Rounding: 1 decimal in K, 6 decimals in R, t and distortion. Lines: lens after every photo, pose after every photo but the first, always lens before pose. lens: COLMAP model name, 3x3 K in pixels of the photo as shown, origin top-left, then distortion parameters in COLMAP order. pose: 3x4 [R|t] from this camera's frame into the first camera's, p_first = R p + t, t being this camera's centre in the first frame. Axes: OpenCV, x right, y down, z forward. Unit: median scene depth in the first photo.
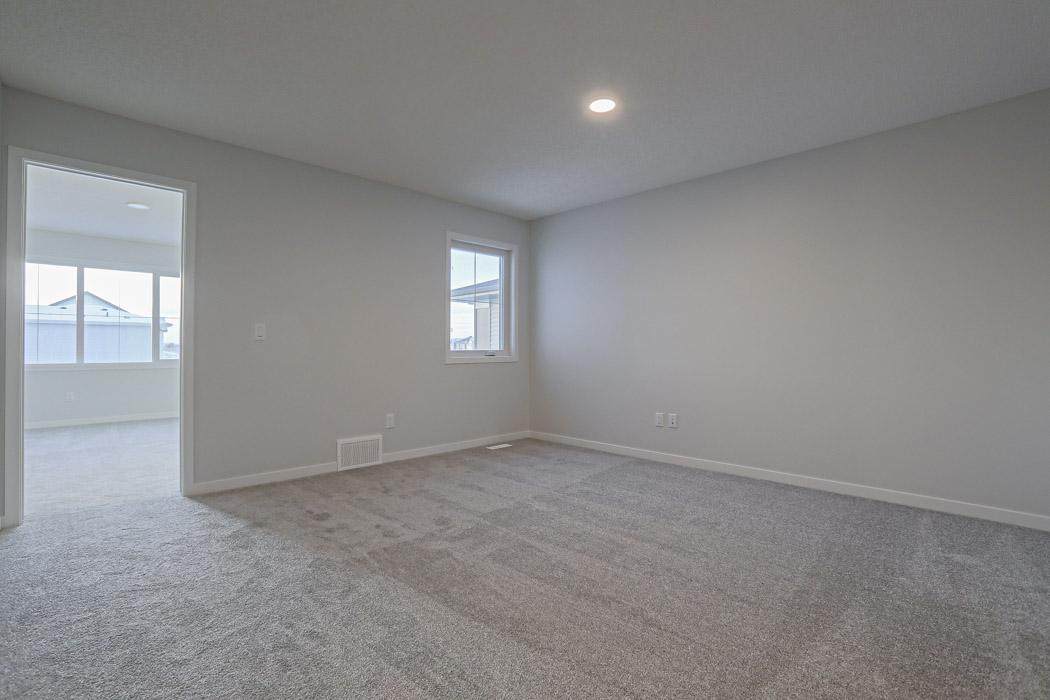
lens RADIAL K [[478.0, 0, 518.7], [0, 478.0, 345.3], [0, 0, 1]] dist [-0.067957, 0.025920]
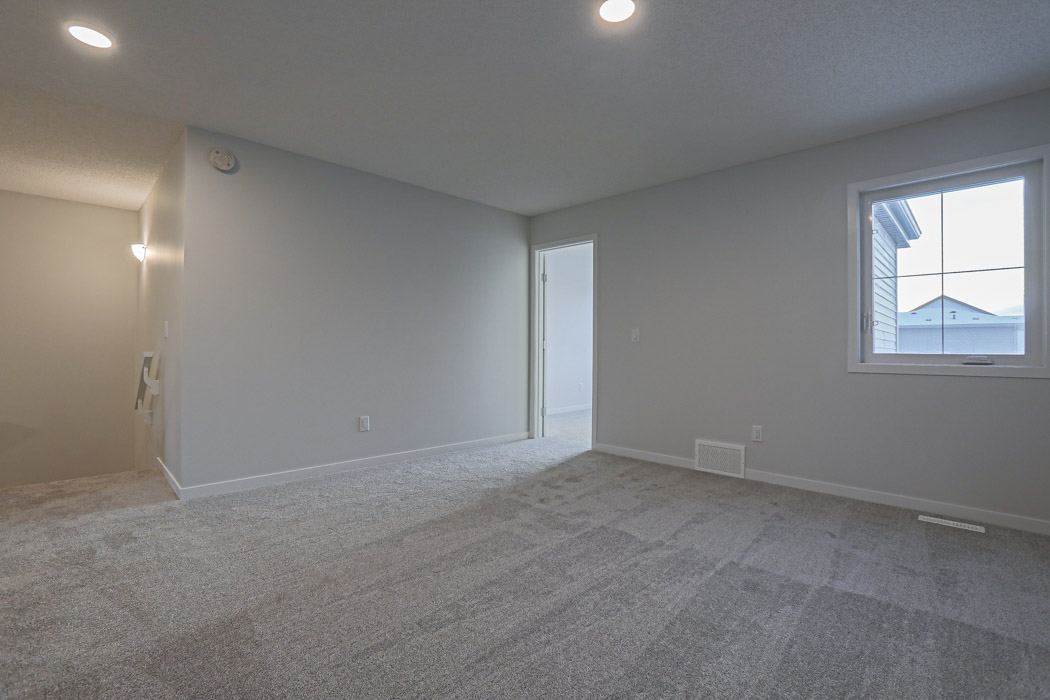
lens RADIAL K [[478.0, 0, 518.7], [0, 478.0, 345.3], [0, 0, 1]] dist [-0.067957, 0.025920]
pose [[0.020653, -0.006254, -0.999767, 0.717463], [-0.001141, 0.999980, -0.006279, 0.005954], [0.999786, 0.001270, 0.020645, 0.680215]]
